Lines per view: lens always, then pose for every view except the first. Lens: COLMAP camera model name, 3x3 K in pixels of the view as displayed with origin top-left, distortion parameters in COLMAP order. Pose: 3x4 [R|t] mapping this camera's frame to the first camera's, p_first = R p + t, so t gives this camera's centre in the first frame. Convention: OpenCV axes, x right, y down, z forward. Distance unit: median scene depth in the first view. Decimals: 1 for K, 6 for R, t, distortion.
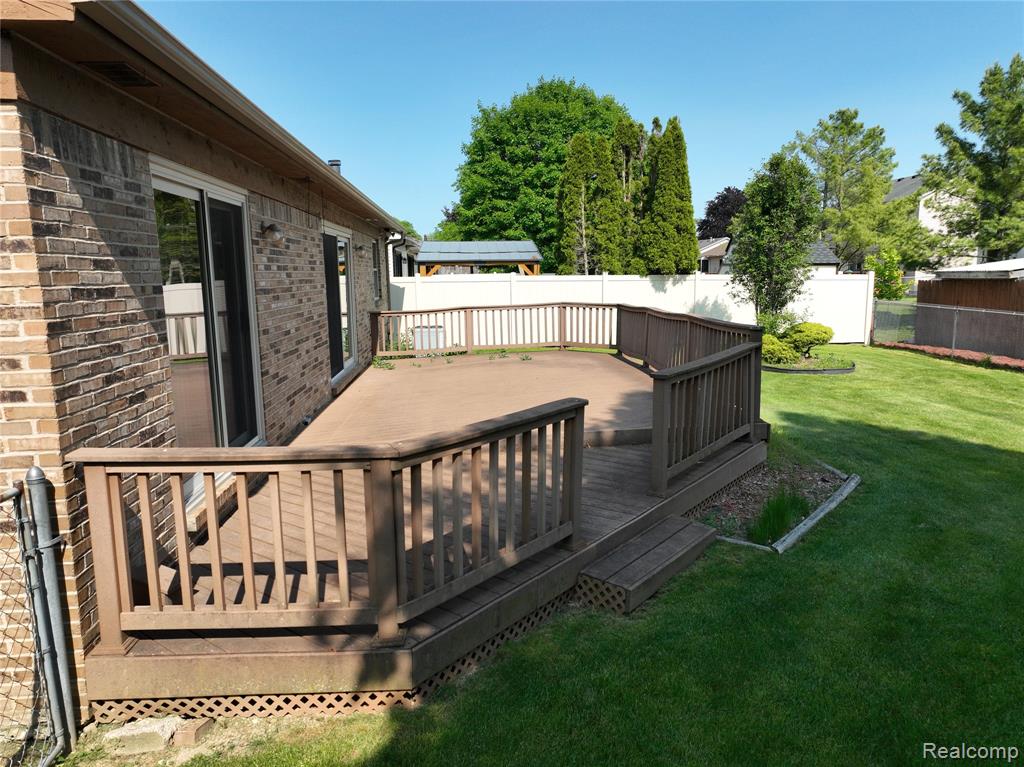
lens RADIAL K [[719.8, 0, 515.0], [0, 719.8, 382.4], [0, 0, 1]] dist [0.001564, 0.014512]
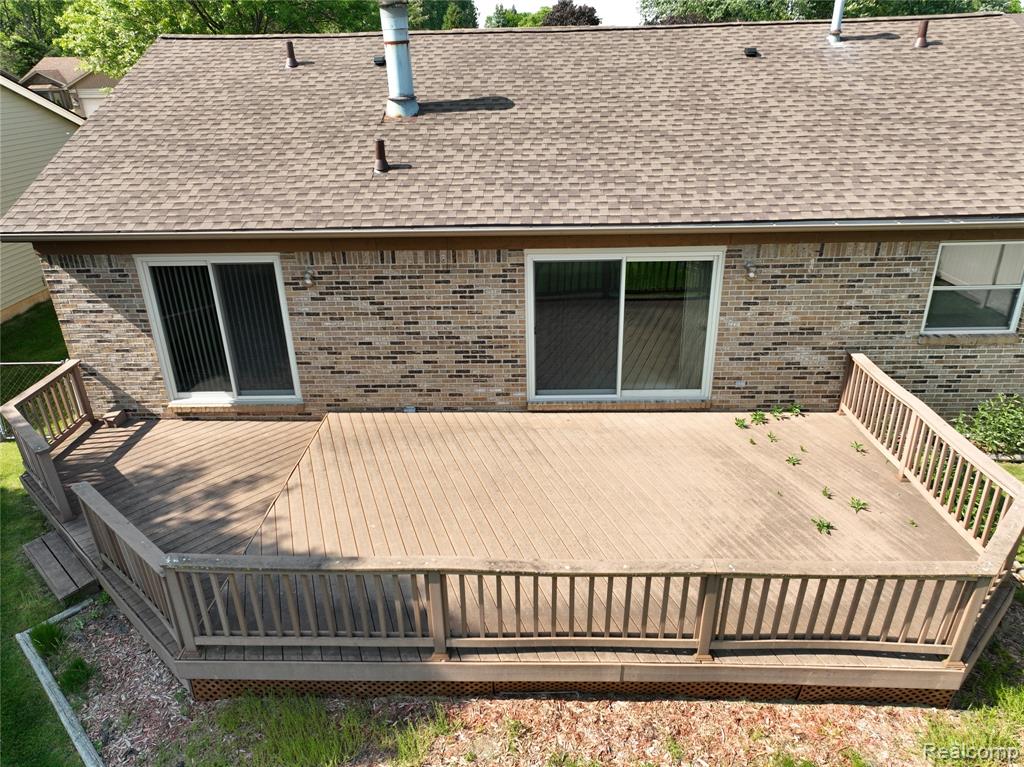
lens RADIAL K [[719.8, 0, 515.0], [0, 719.8, 382.4], [0, 0, 1]] dist [0.001564, 0.014512]
pose [[-0.102451, 0.425292, -0.899239, 0.930703], [-0.128665, 0.890736, 0.435929, -0.646959], [0.986382, 0.160362, -0.036537, 1.368750]]
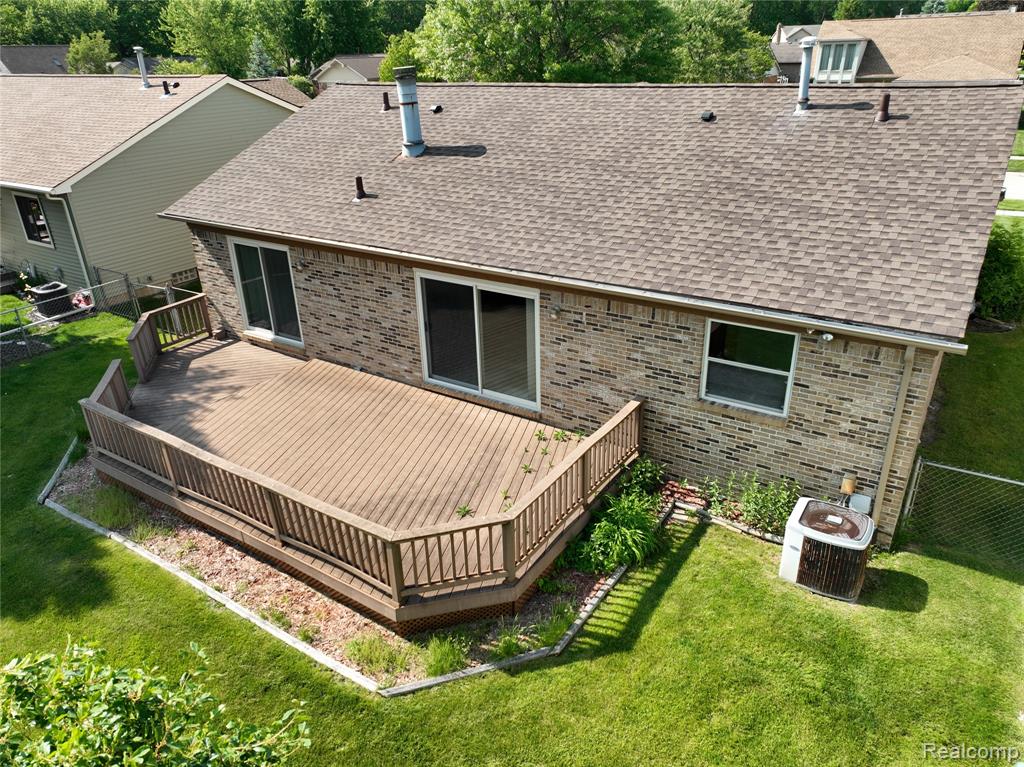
lens RADIAL K [[719.8, 0, 515.0], [0, 719.8, 382.4], [0, 0, 1]] dist [0.001564, 0.014512]
pose [[-0.605909, 0.362855, -0.707962, 0.853341], [-0.089160, 0.853340, 0.513674, -0.984540], [0.790522, 0.374361, -0.484695, 2.460013]]
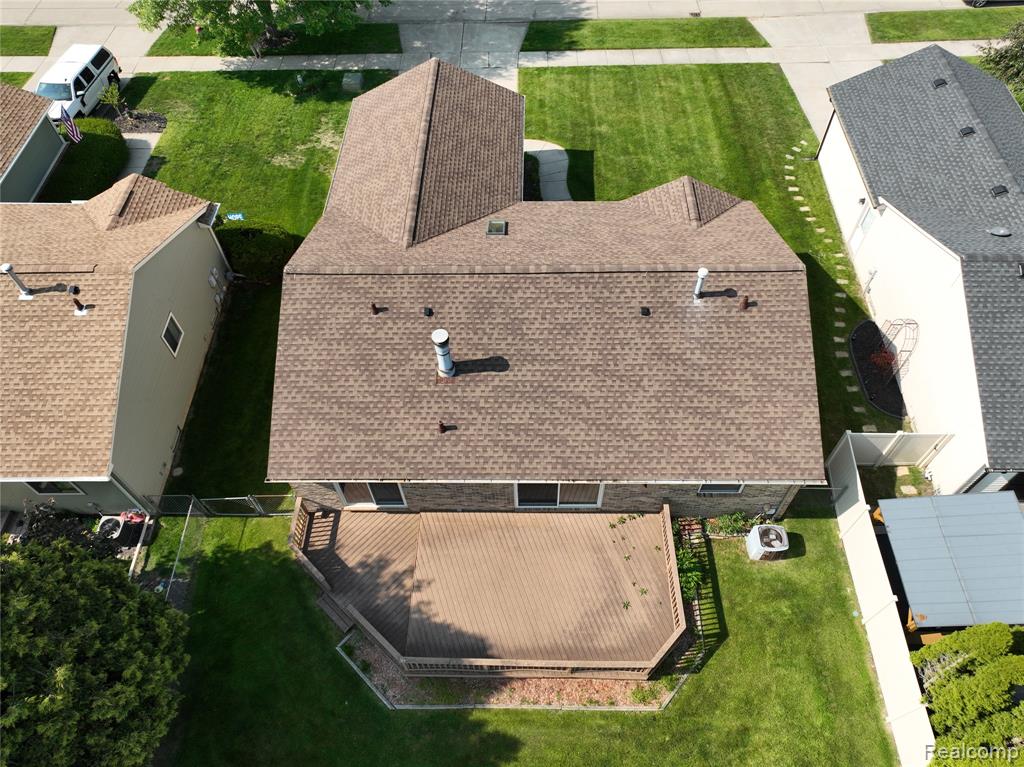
lens RADIAL K [[719.8, 0, 515.0], [0, 719.8, 382.4], [0, 0, 1]] dist [0.001564, 0.014512]
pose [[-0.090466, 0.817910, -0.568190, 0.947014], [-0.129046, 0.556092, 0.821041, -2.782317], [0.987503, 0.147599, 0.055241, 1.101143]]
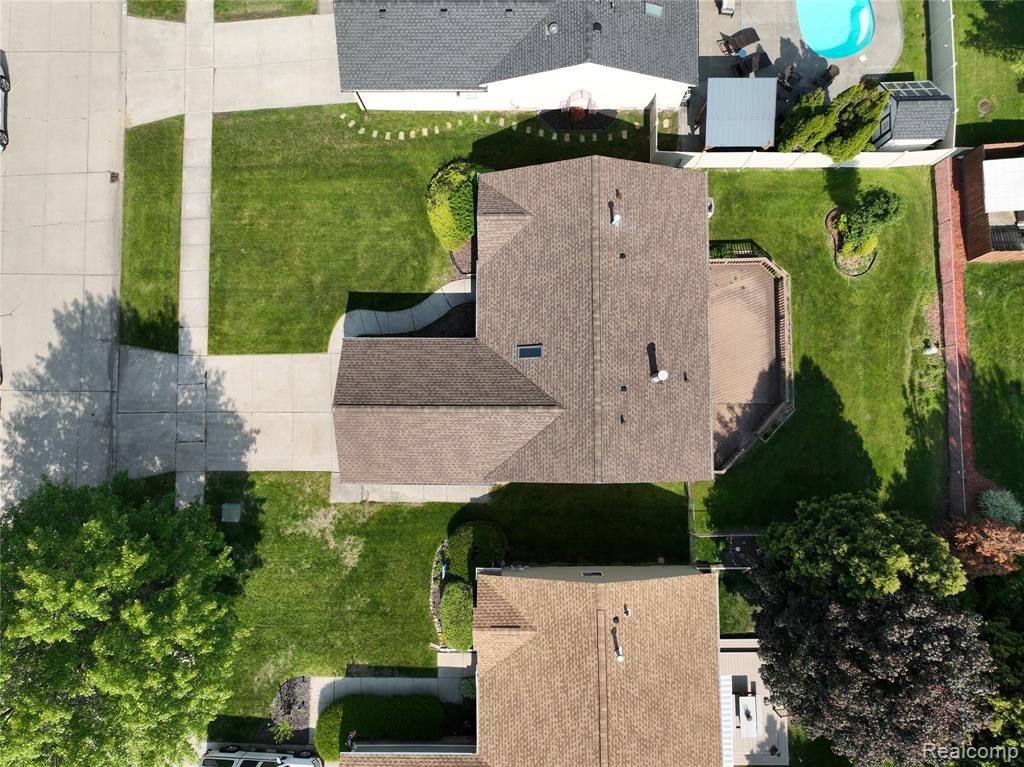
lens RADIAL K [[719.8, 0, 515.0], [0, 719.8, 382.4], [0, 0, 1]] dist [0.001564, 0.014512]
pose [[0.996906, 0.077197, -0.014770, -1.502983], [-0.003079, 0.226139, 0.974090, -5.000330], [0.078537, -0.971031, 0.225678, -0.166649]]
